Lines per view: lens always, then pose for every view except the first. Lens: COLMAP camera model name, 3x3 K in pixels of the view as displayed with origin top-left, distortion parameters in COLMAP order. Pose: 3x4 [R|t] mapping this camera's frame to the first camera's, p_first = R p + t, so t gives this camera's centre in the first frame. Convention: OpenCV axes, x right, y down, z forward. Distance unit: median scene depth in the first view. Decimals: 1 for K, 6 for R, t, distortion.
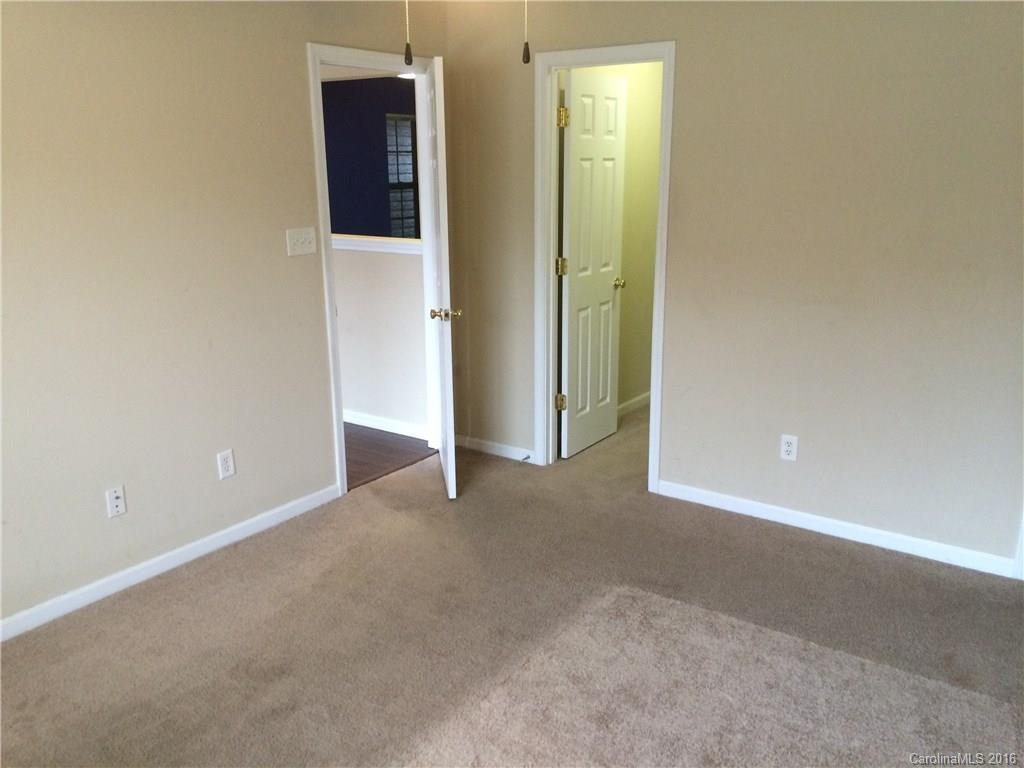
lens RADIAL K [[884.8, 0, 514.8], [0, 884.8, 387.3], [0, 0, 1]] dist [0.050646, -0.042493]
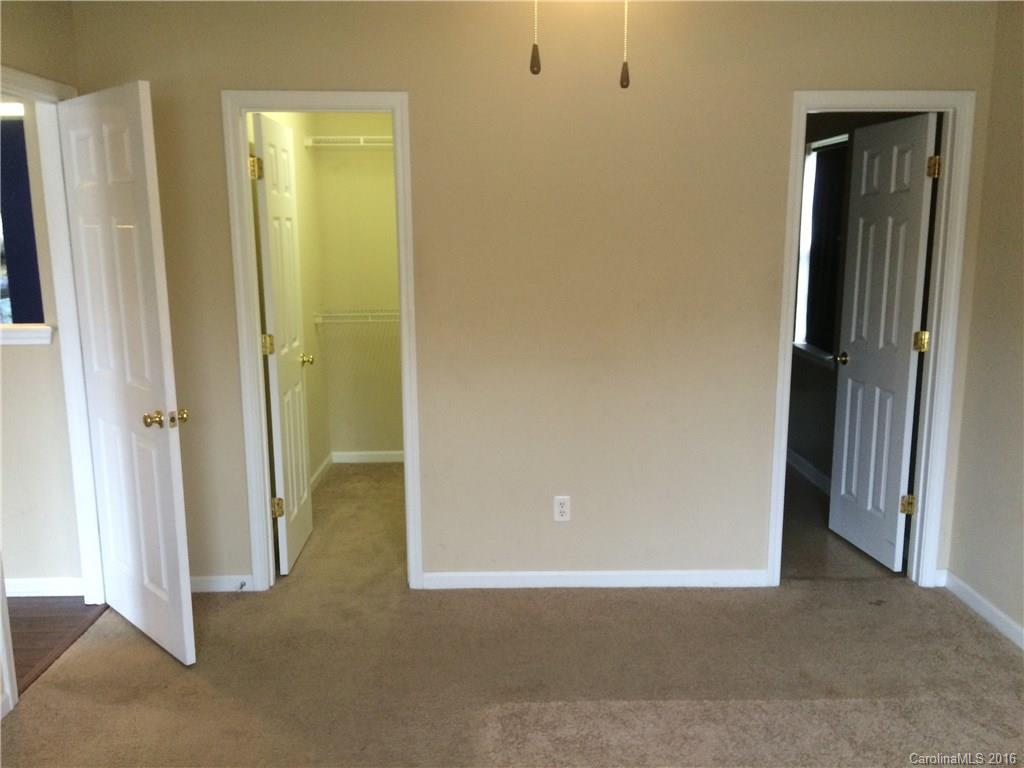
lens RADIAL K [[884.8, 0, 511.9], [0, 884.8, 381.2], [0, 0, 1]] dist [0.050646, -0.042493]
pose [[0.805402, -0.105777, 0.583215, -0.264477], [0.154325, 0.987434, -0.034028, -0.041200], [-0.572287, 0.117410, 0.811605, 0.209908]]
